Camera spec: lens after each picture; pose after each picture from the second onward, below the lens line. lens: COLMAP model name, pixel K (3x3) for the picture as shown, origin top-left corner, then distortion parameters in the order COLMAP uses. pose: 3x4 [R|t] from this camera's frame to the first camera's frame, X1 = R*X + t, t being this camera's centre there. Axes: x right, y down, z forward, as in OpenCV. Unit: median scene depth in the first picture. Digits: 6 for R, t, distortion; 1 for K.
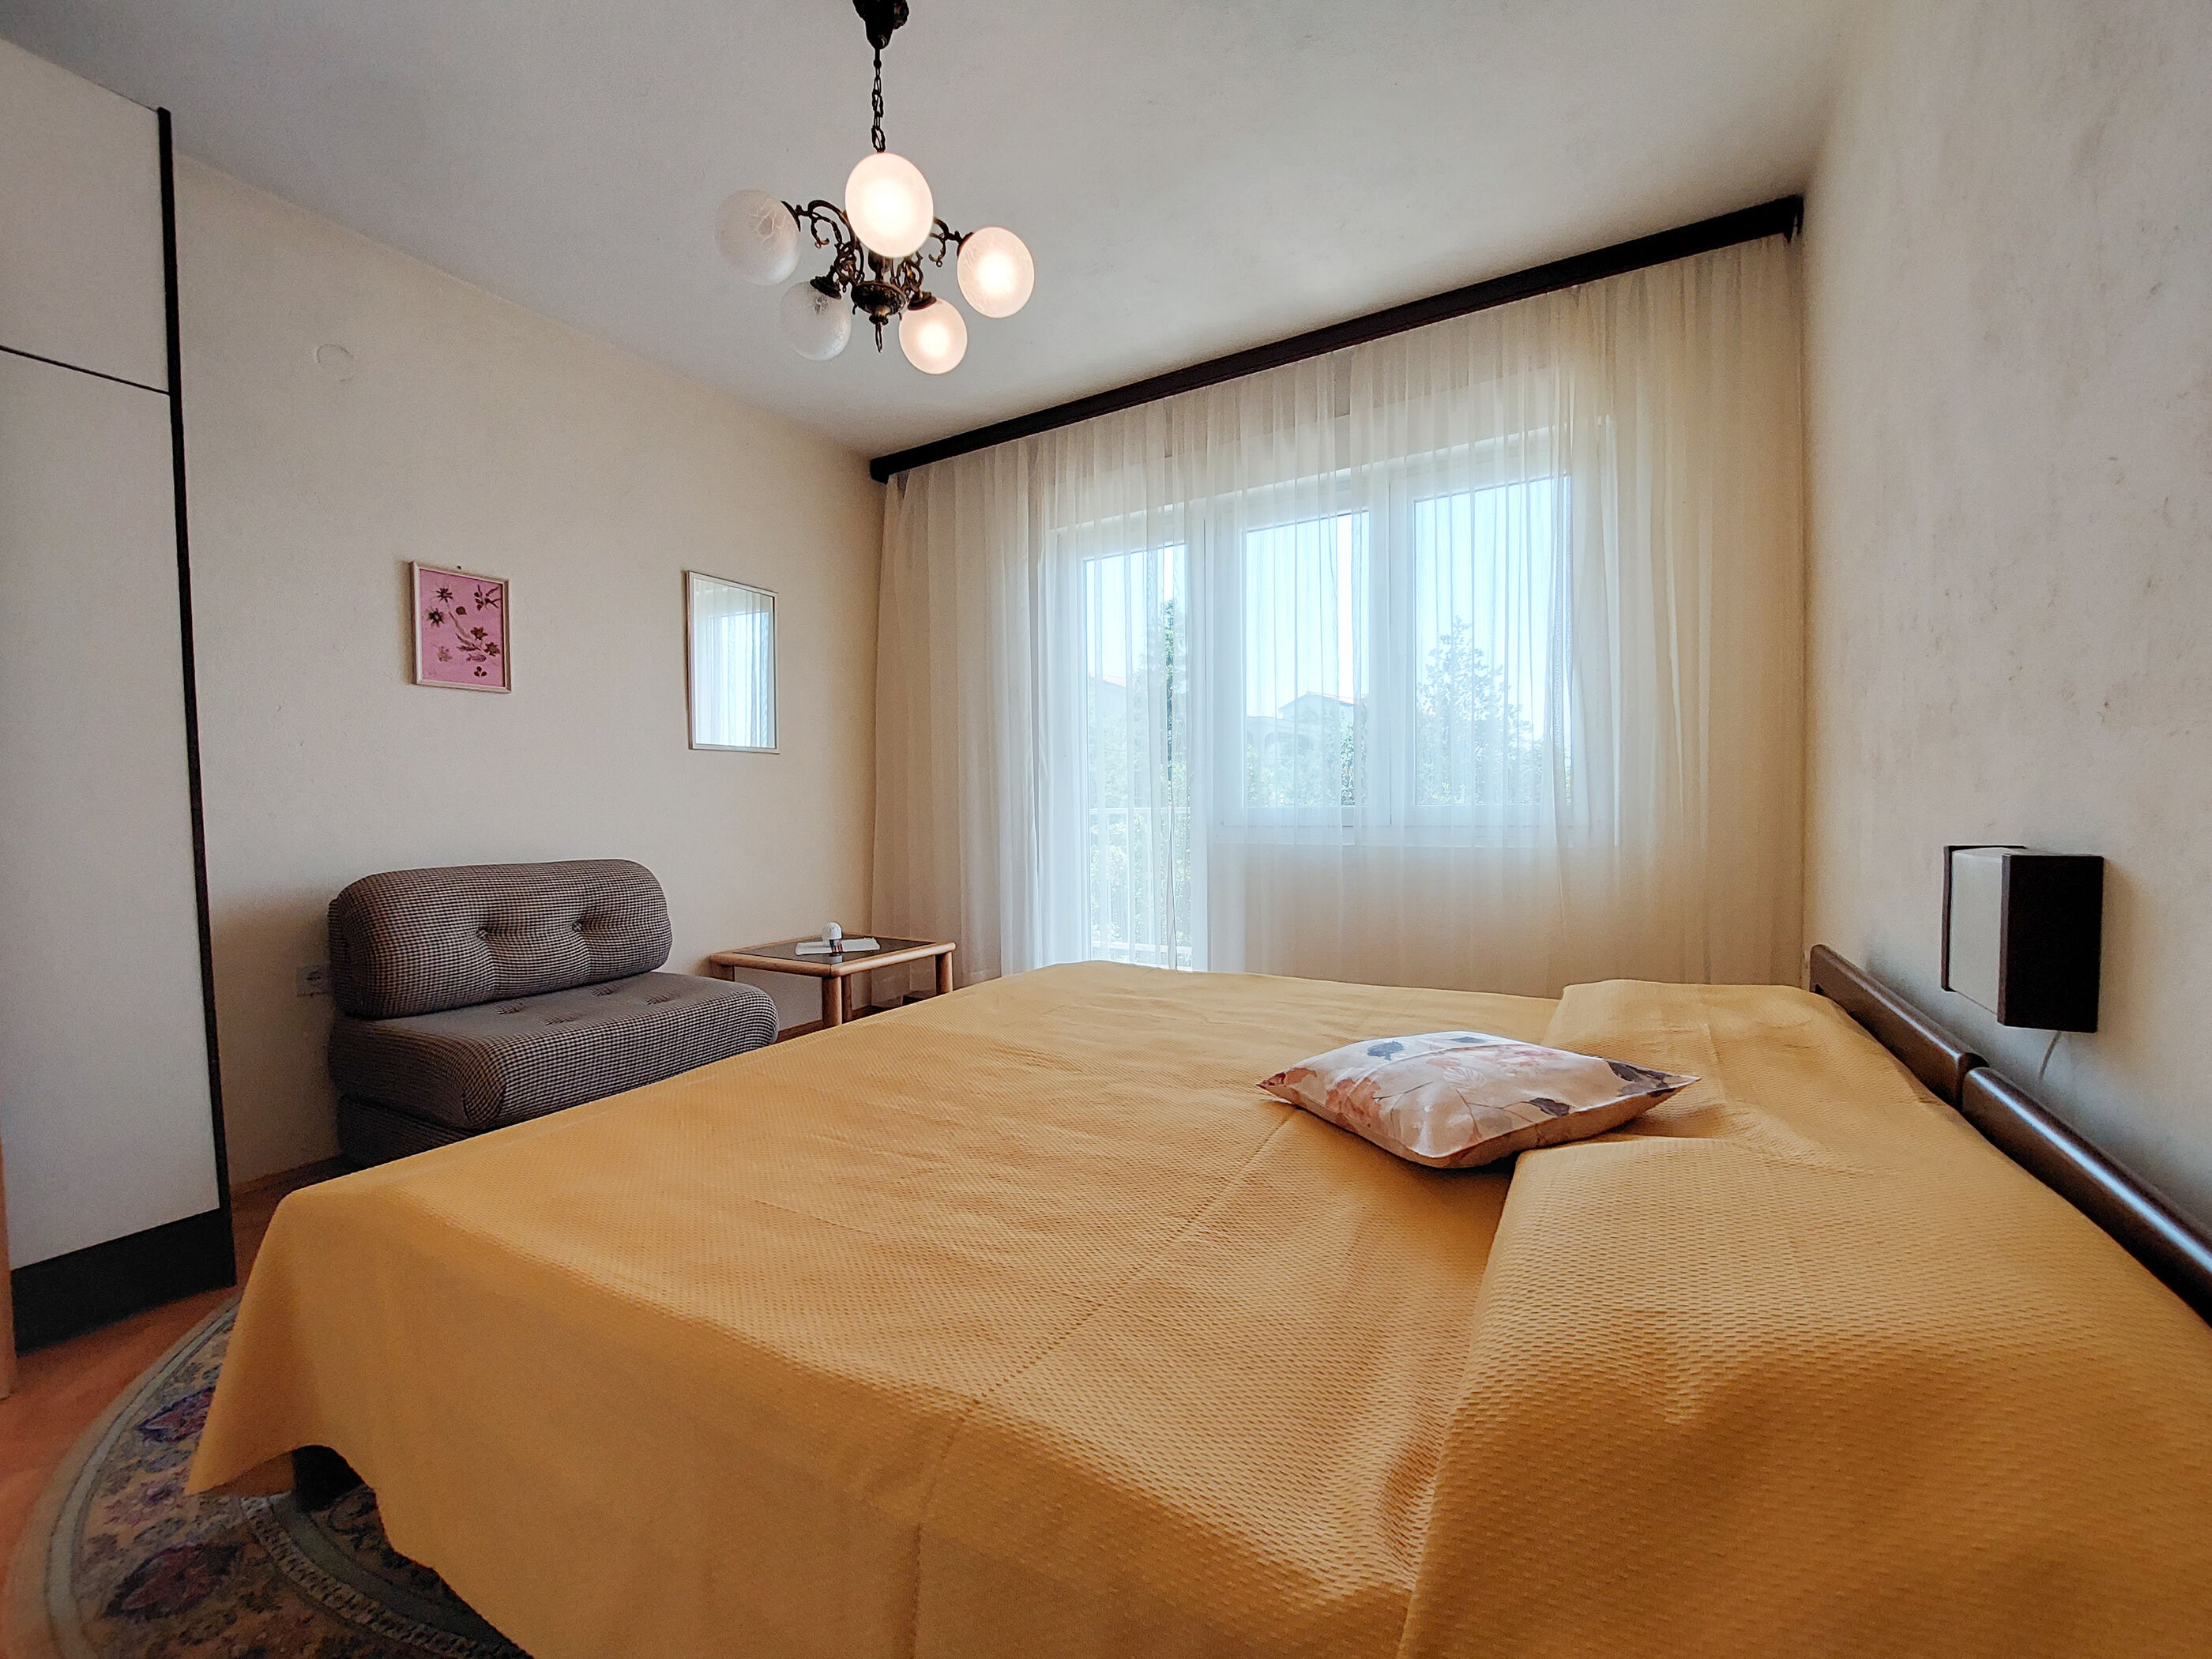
lens RADIAL K [[880.4, 0, 1099.8], [0, 880.4, 828.3], [0, 0, 1]] dist [-0.010301, -0.008893]
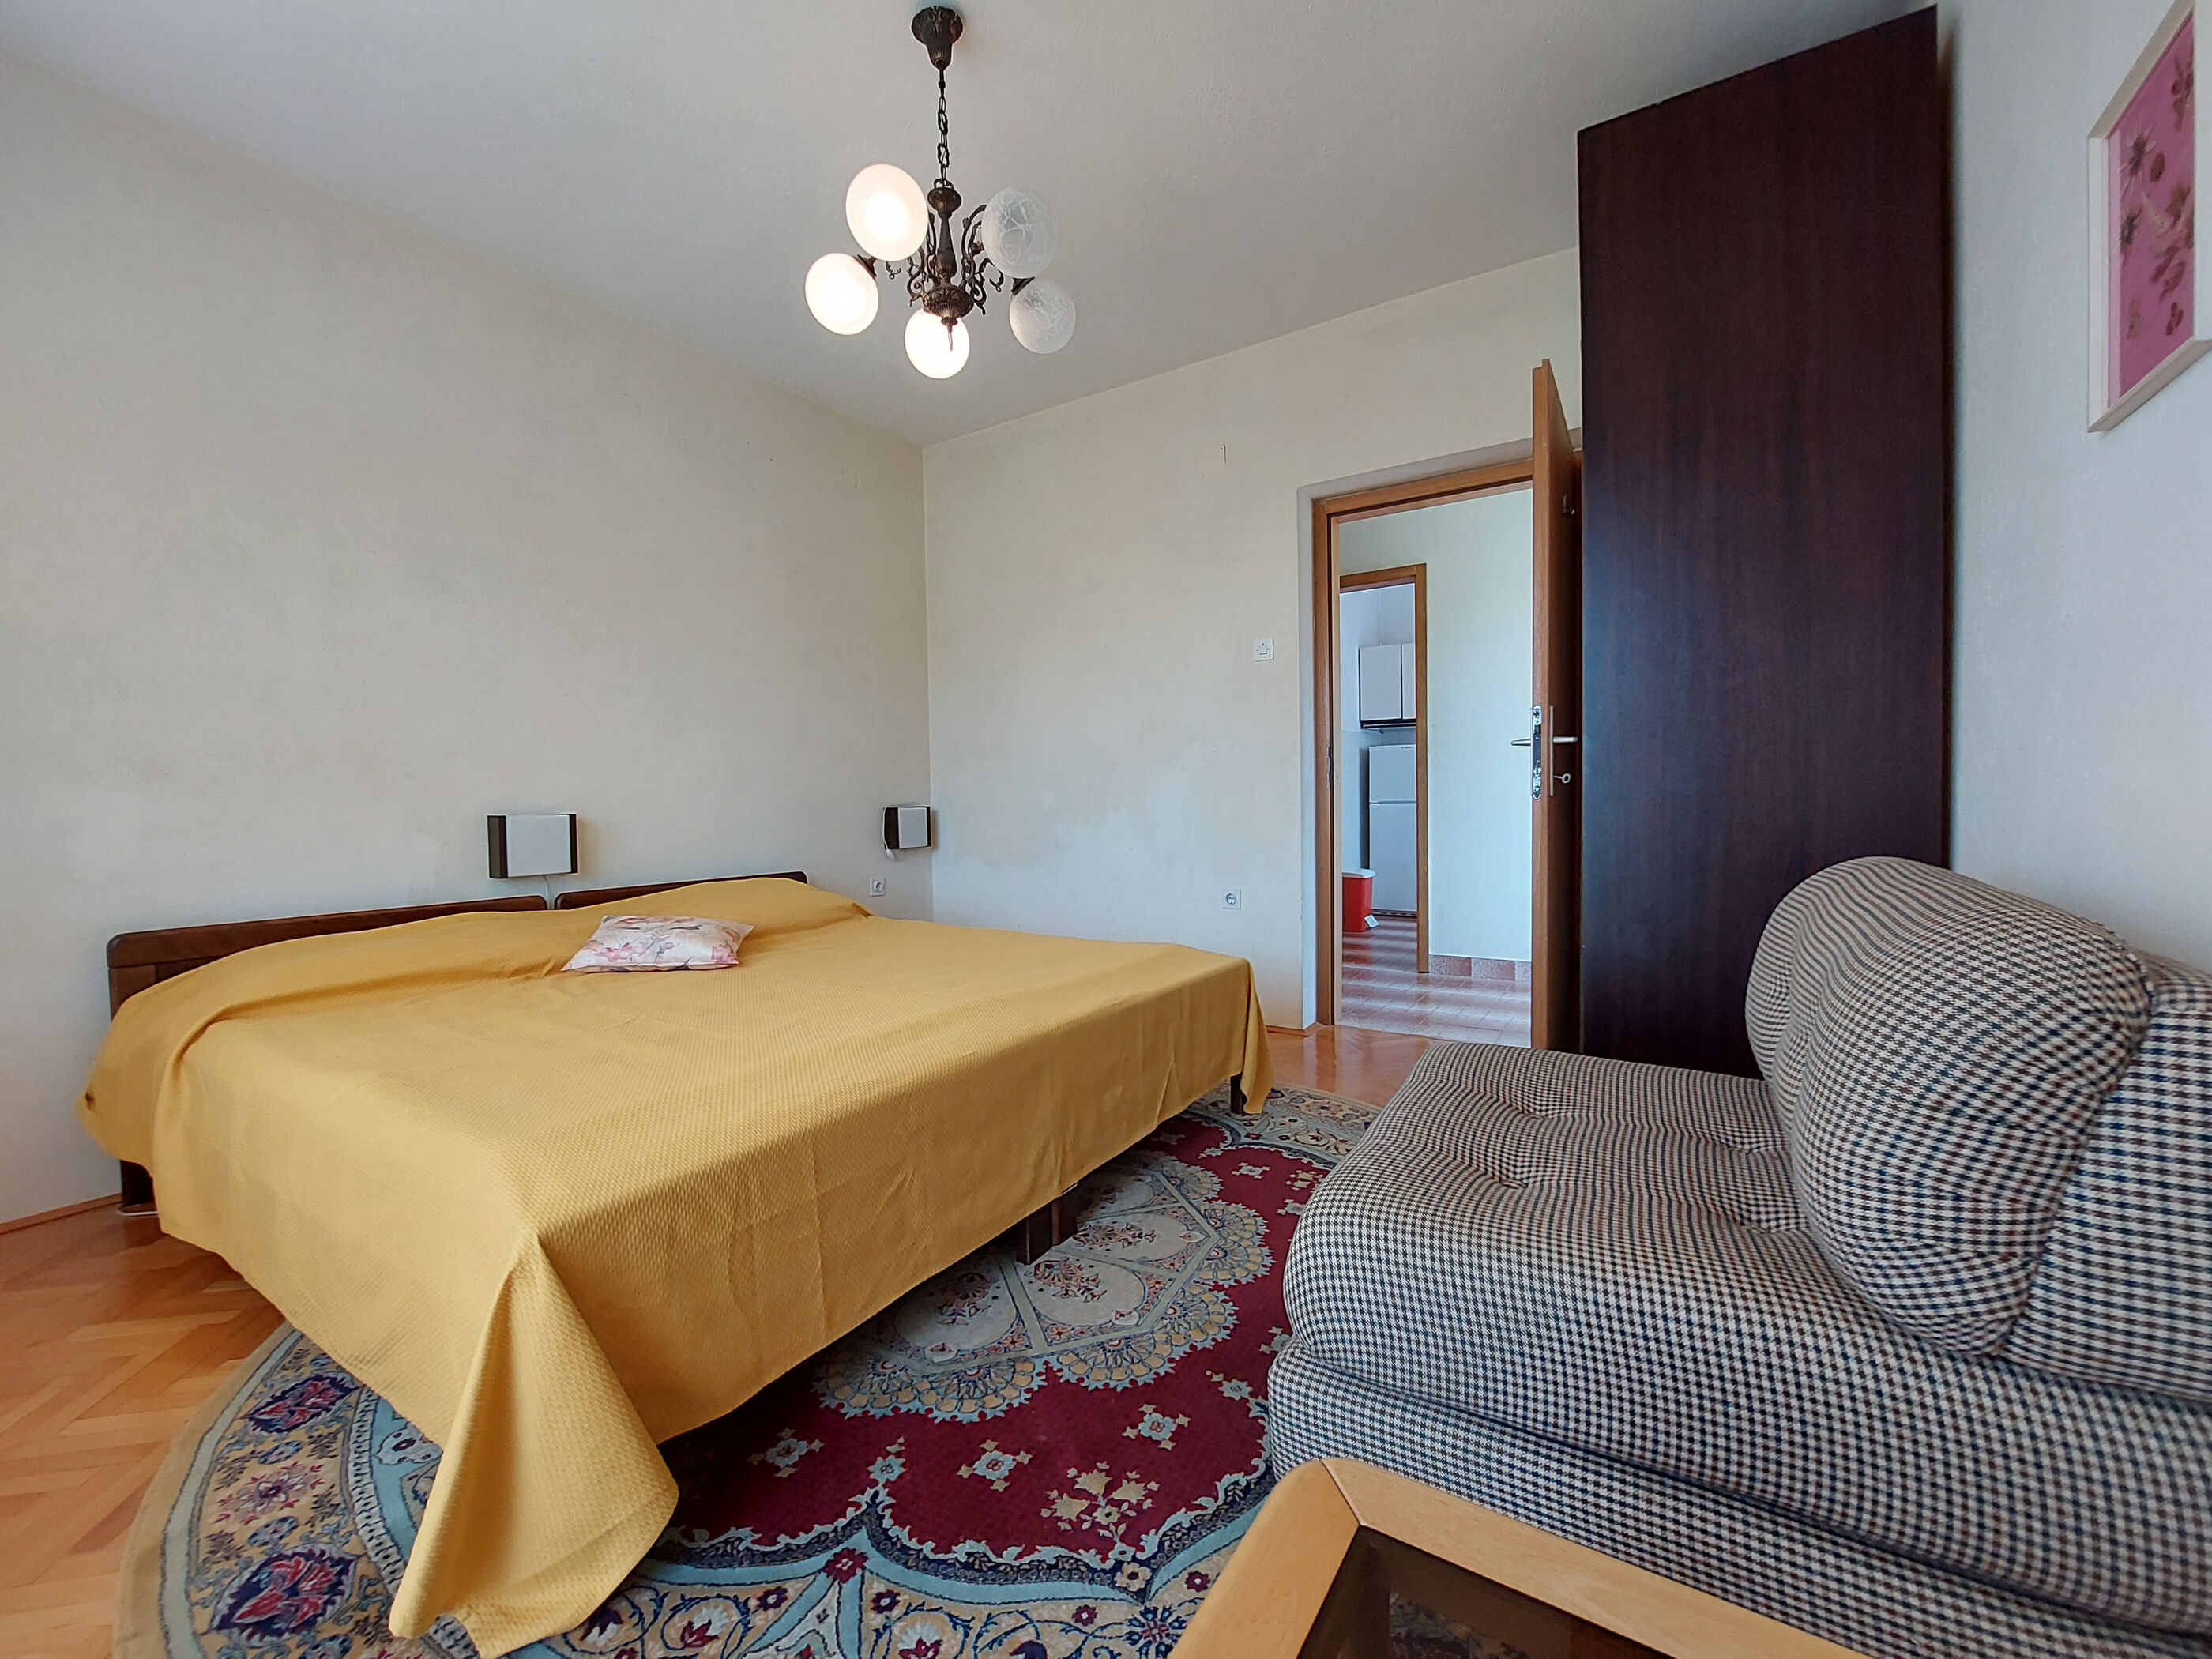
lens RADIAL K [[880.4, 0, 1099.8], [0, 880.4, 828.3], [0, 0, 1]] dist [-0.010301, -0.008893]
pose [[-0.998035, 0.036644, 0.050828, -0.414105], [0.040153, 0.996751, 0.069819, -0.026609], [-0.048104, 0.071723, -0.996264, 1.869663]]
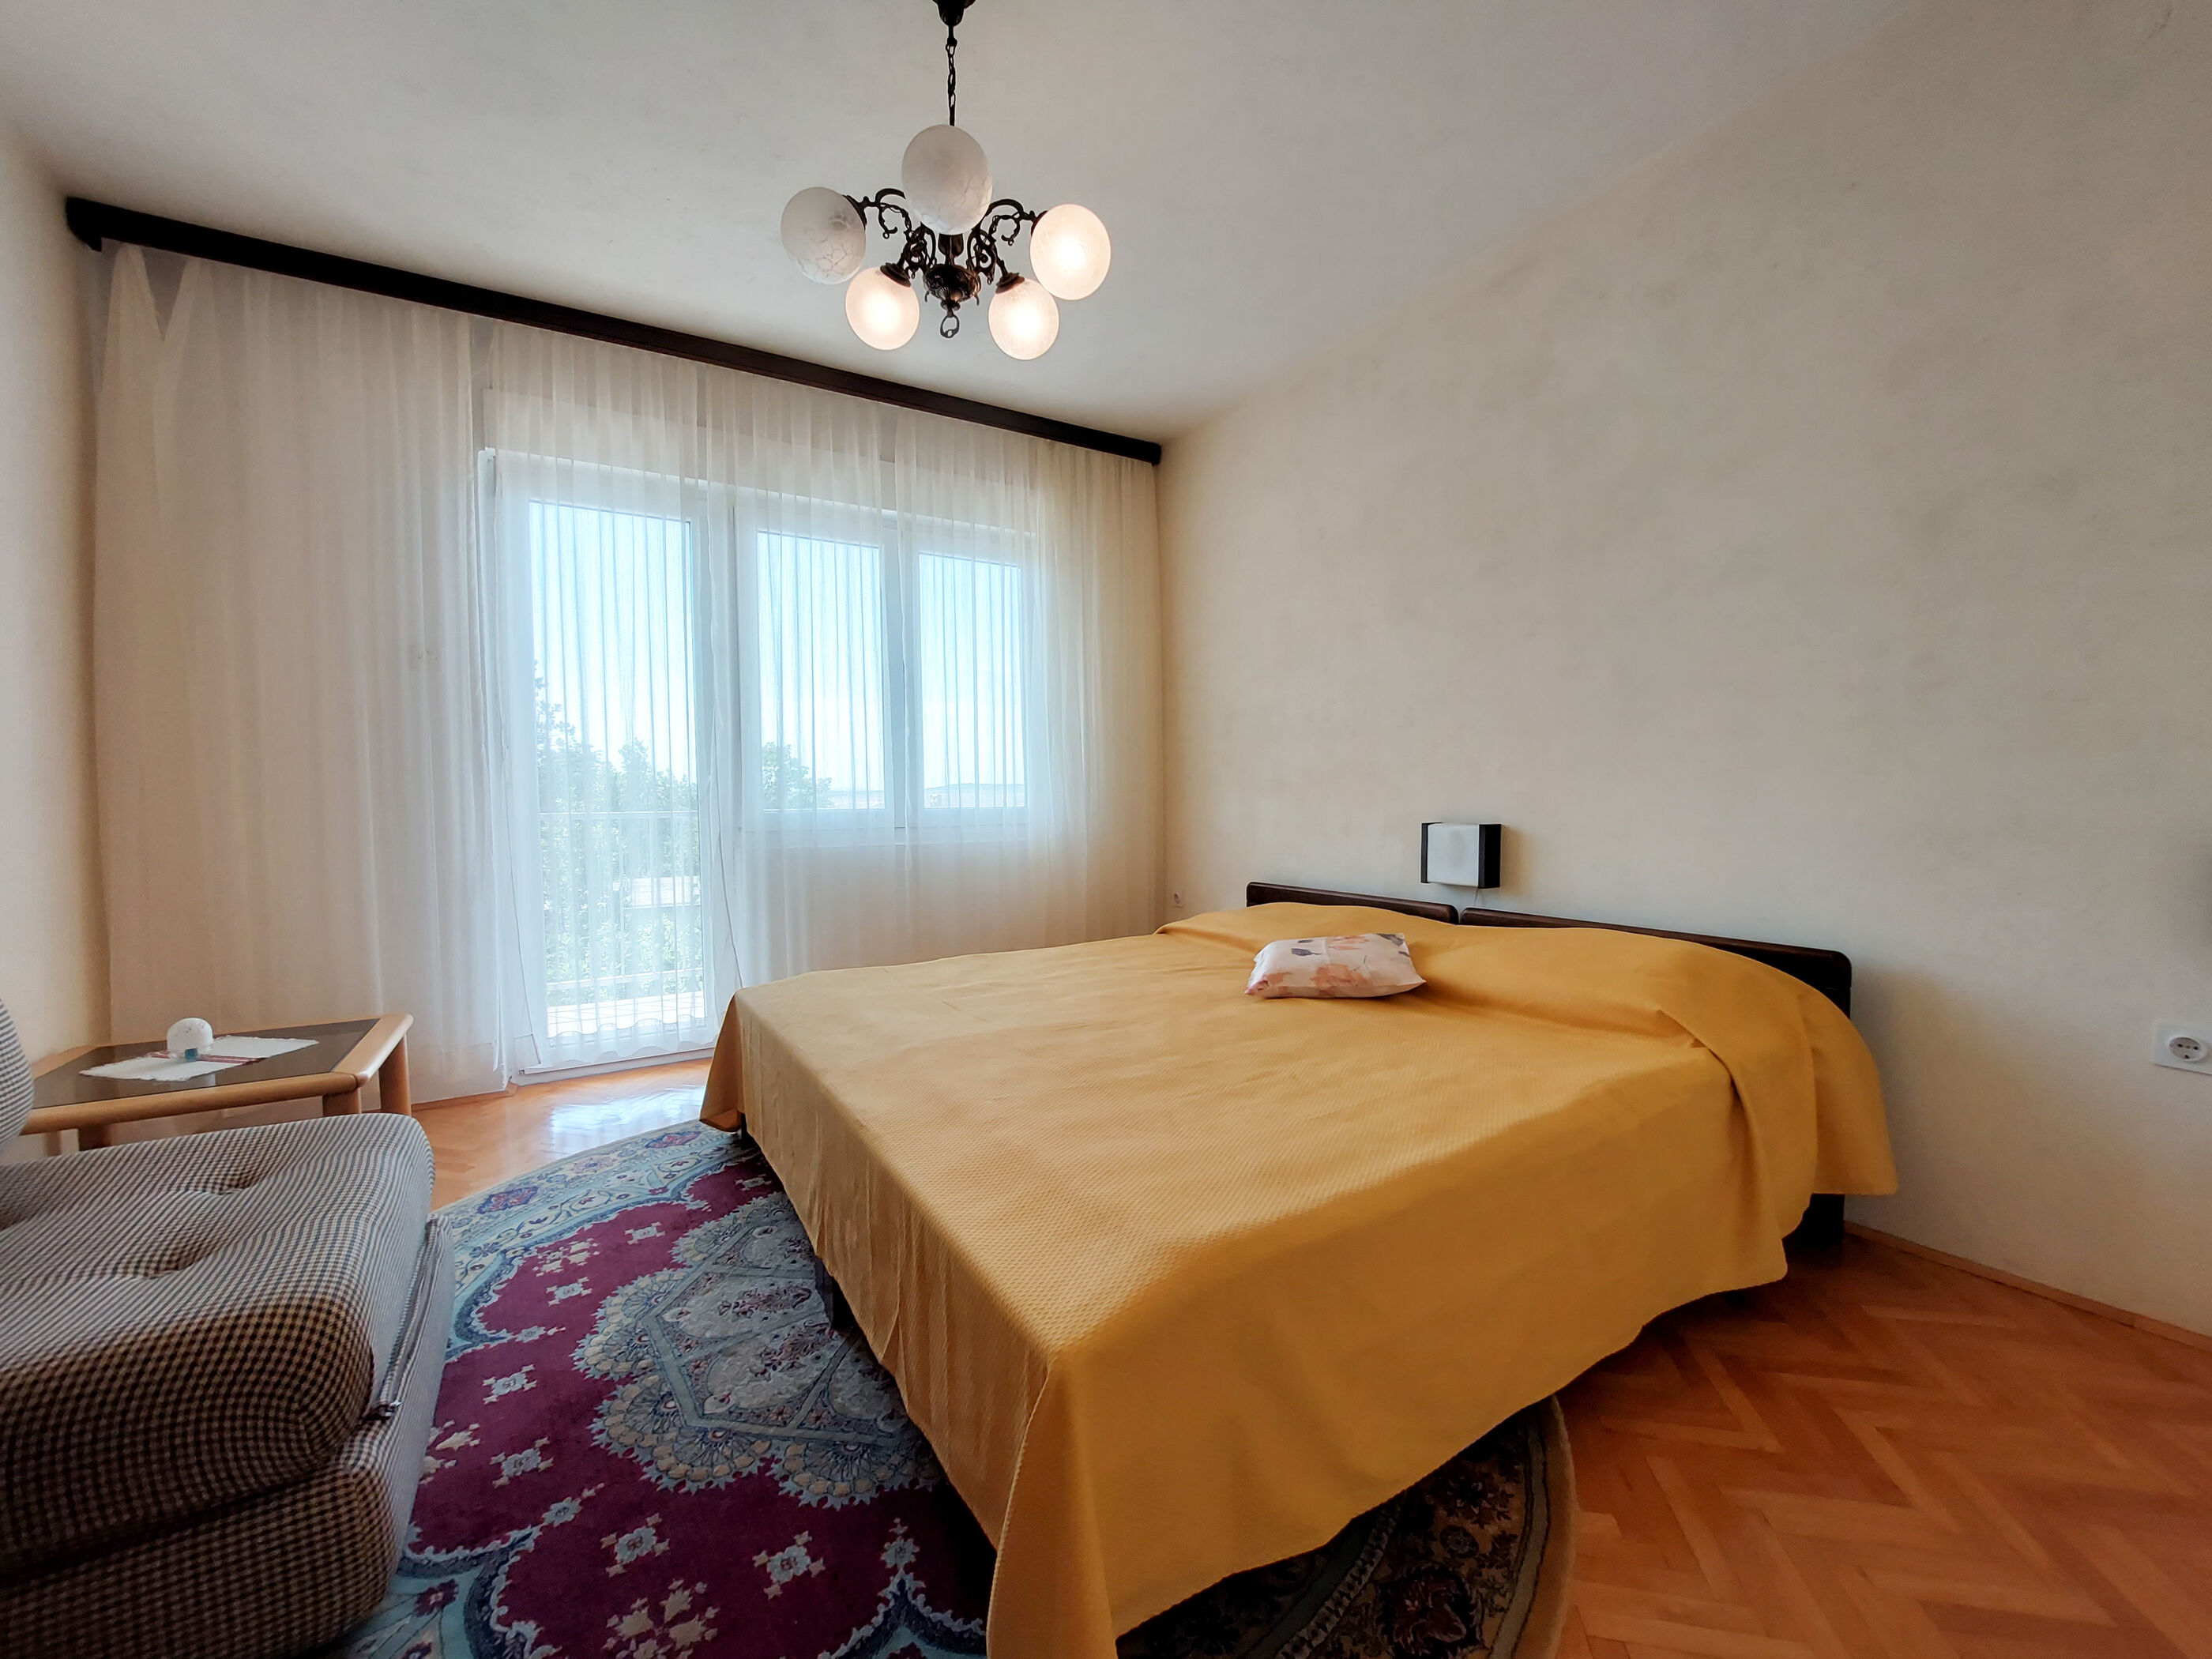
lens RADIAL K [[880.4, 0, 1099.8], [0, 880.4, 828.3], [0, 0, 1]] dist [-0.010301, -0.008893]
pose [[0.469132, -0.025013, 0.882774, -0.922675], [0.029898, 0.999476, 0.012431, -0.013077], [-0.882622, 0.020561, 0.469633, 0.369679]]
